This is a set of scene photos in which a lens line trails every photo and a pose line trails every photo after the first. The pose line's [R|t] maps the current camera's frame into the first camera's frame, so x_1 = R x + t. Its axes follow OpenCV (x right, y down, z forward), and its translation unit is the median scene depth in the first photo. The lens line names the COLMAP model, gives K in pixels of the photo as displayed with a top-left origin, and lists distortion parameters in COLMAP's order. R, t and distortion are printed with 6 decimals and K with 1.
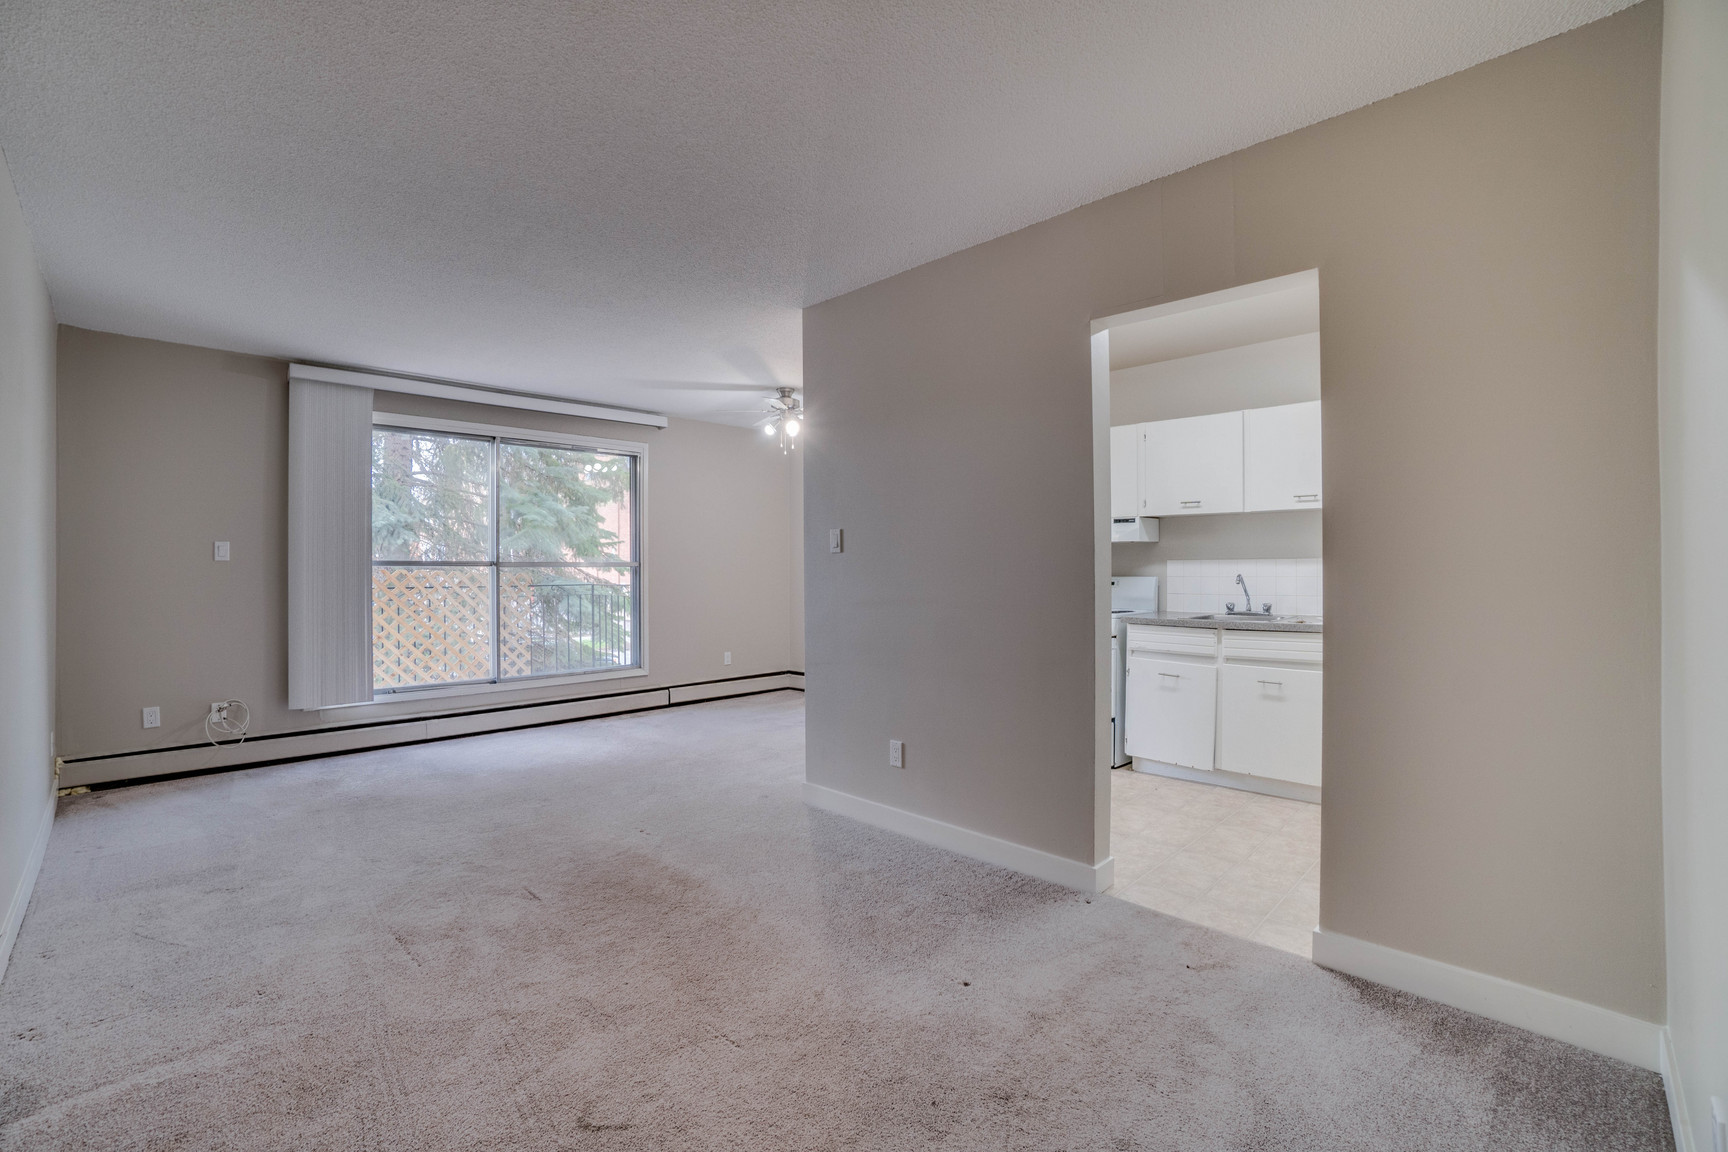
lens RADIAL K [[773.4, 0, 842.6], [0, 773.4, 563.7], [0, 0, 1]] dist [-0.065742, 0.023071]
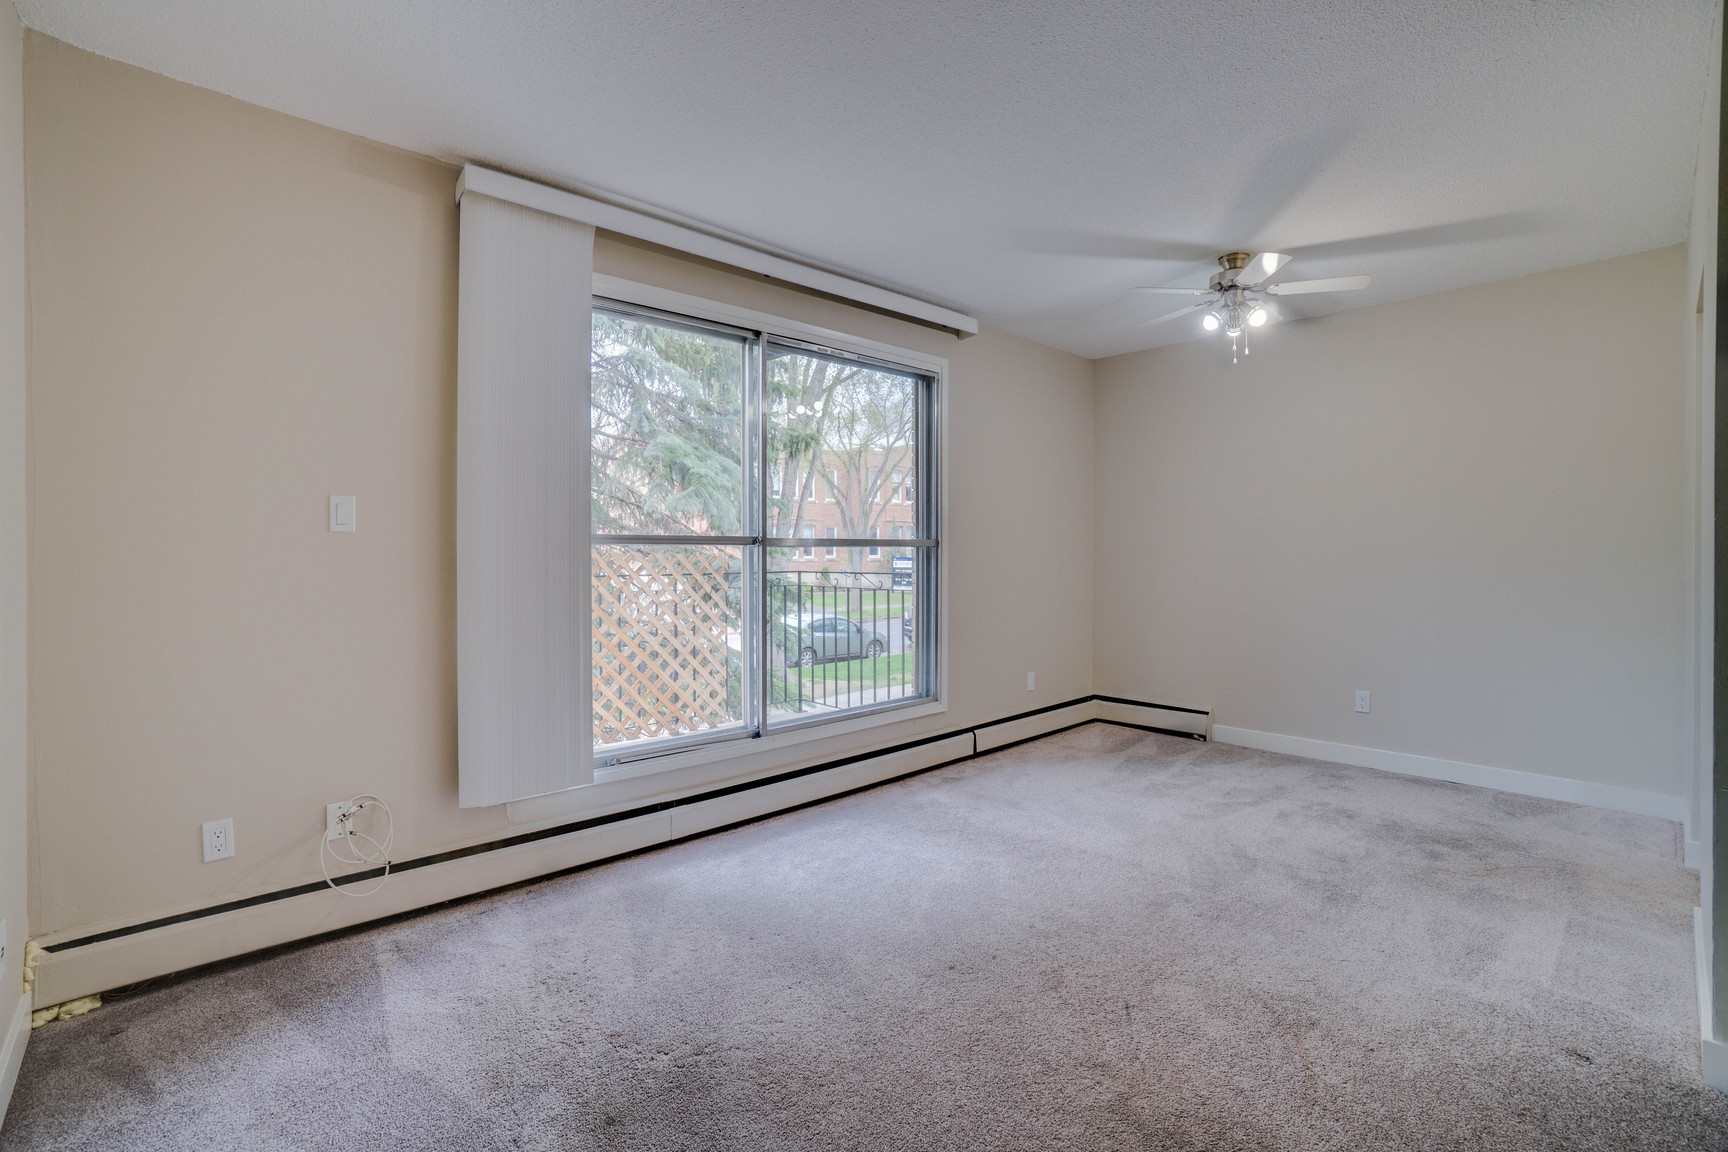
lens RADIAL K [[762.5, 0, 813.4], [0, 762.5, 550.7], [0, 0, 1]] dist [-0.059090, 0.021743]
pose [[0.998792, 0.001910, -0.049105, -0.462037], [-0.001527, 0.999968, 0.007845, 0.004539], [0.049118, -0.007760, 0.998763, 0.477949]]
